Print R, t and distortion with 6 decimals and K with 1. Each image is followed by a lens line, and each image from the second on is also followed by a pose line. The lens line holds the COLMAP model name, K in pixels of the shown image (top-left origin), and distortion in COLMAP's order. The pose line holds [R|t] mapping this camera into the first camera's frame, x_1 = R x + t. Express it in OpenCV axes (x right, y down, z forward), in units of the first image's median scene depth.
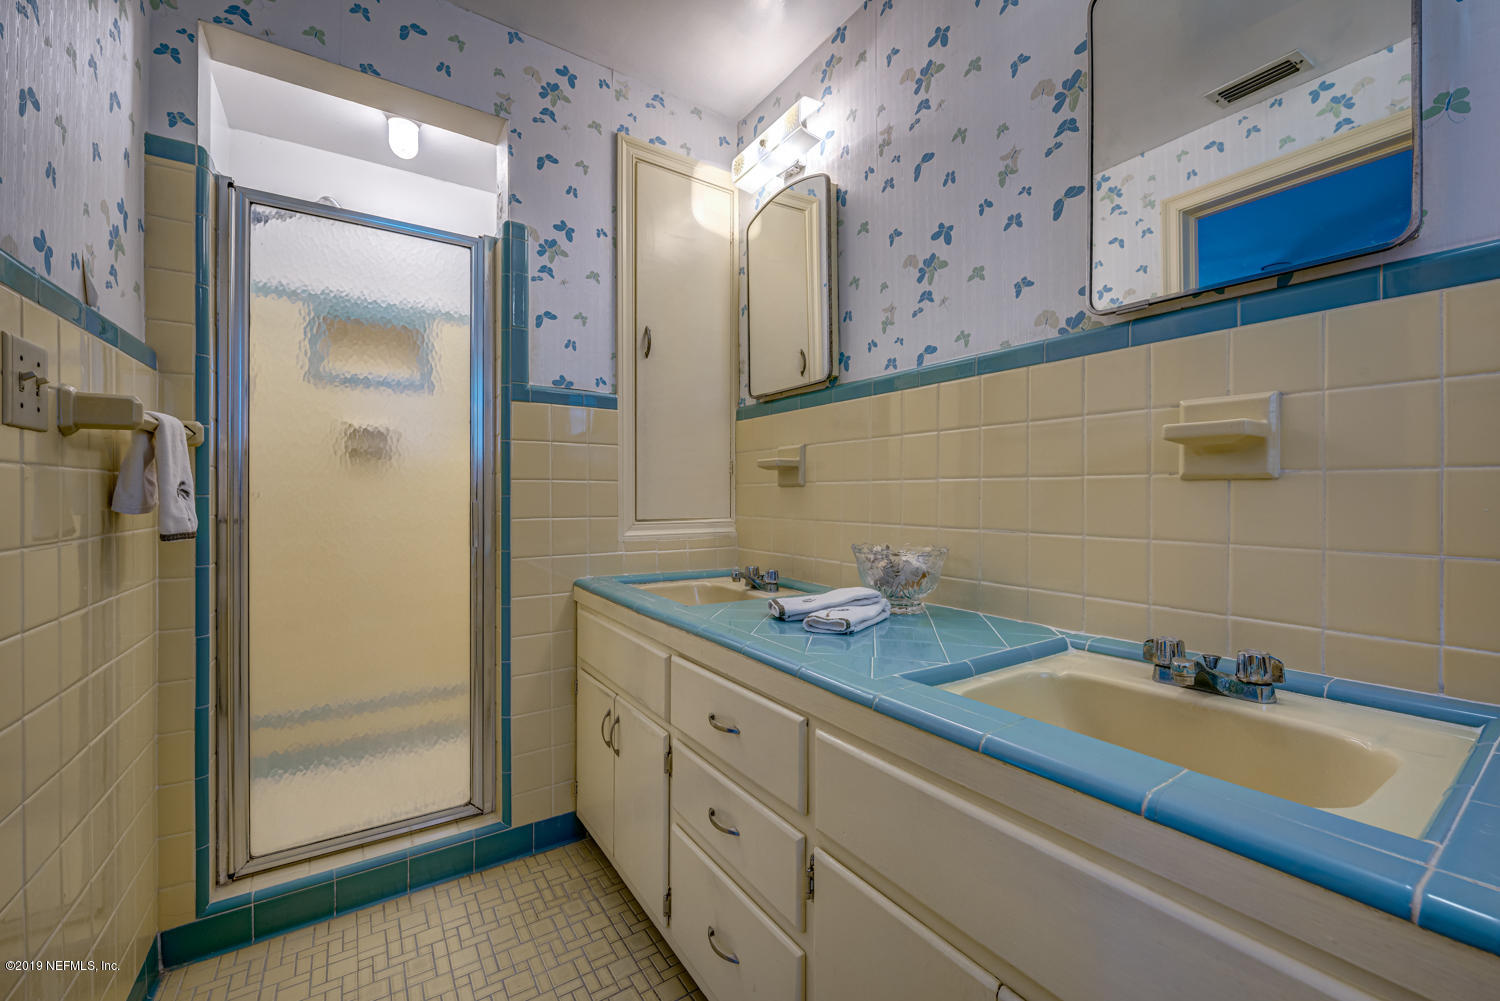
lens RADIAL K [[593.0, 0, 761.0], [0, 593.0, 497.7], [0, 0, 1]] dist [0.000686, 0.000901]
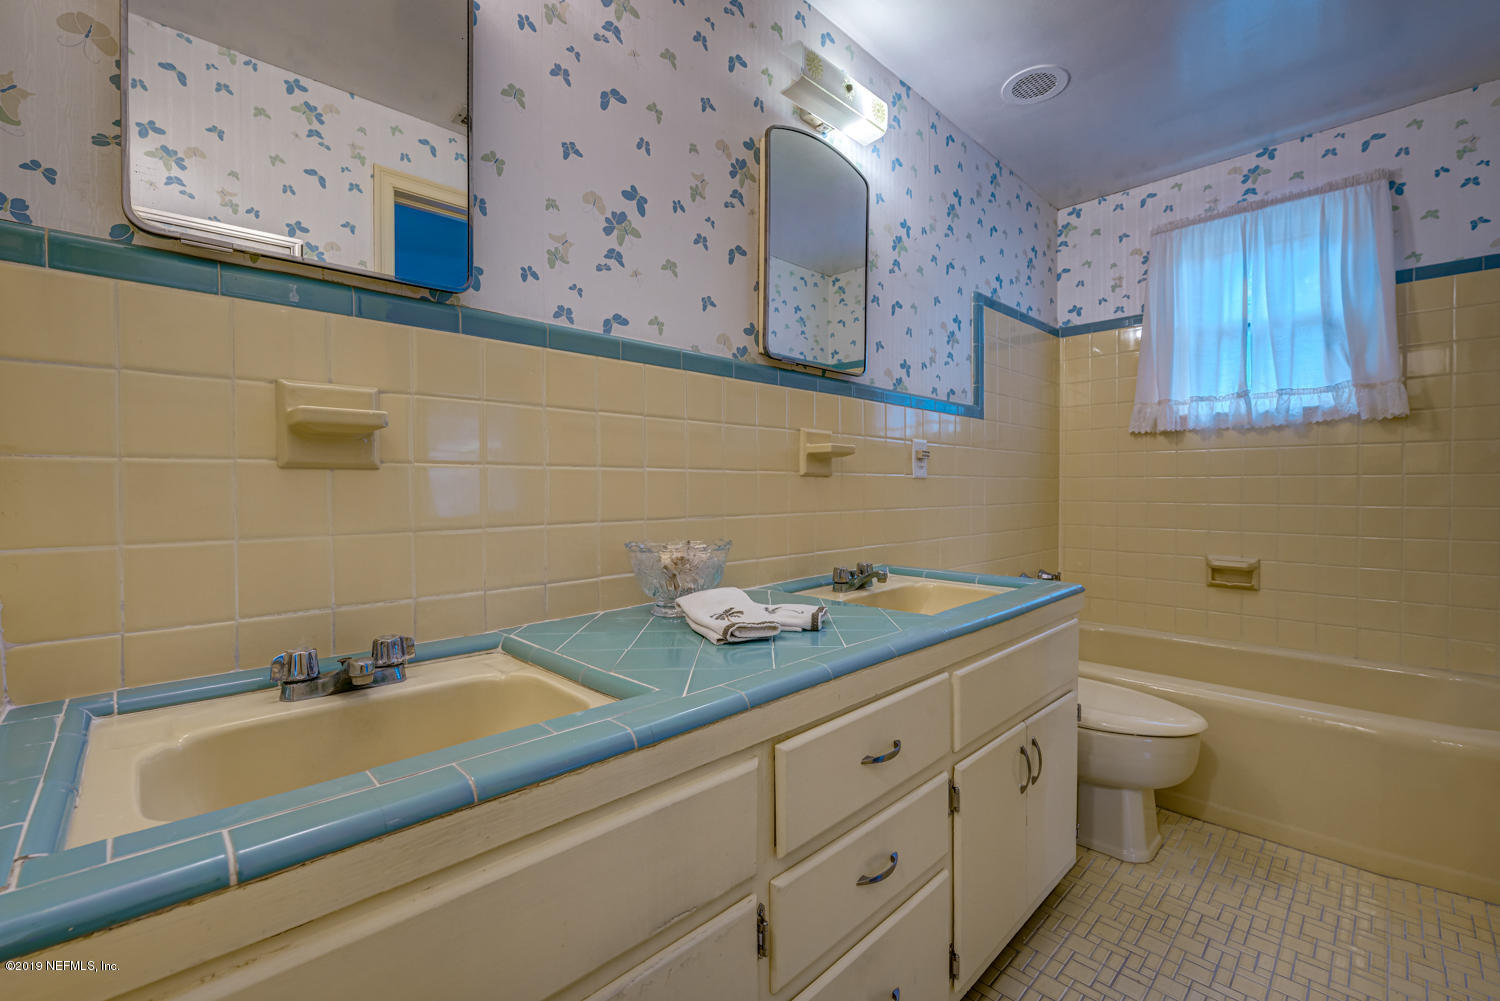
lens RADIAL K [[643.1, 0, 761.3], [0, 643.1, 489.2], [0, 0, 1]] dist [0.002347, -0.000261]
pose [[-0.180804, -0.008680, 0.983481, -0.674375], [0.001088, 0.999959, 0.009025, -0.007882], [-0.983519, 0.002701, -0.180787, 0.948421]]
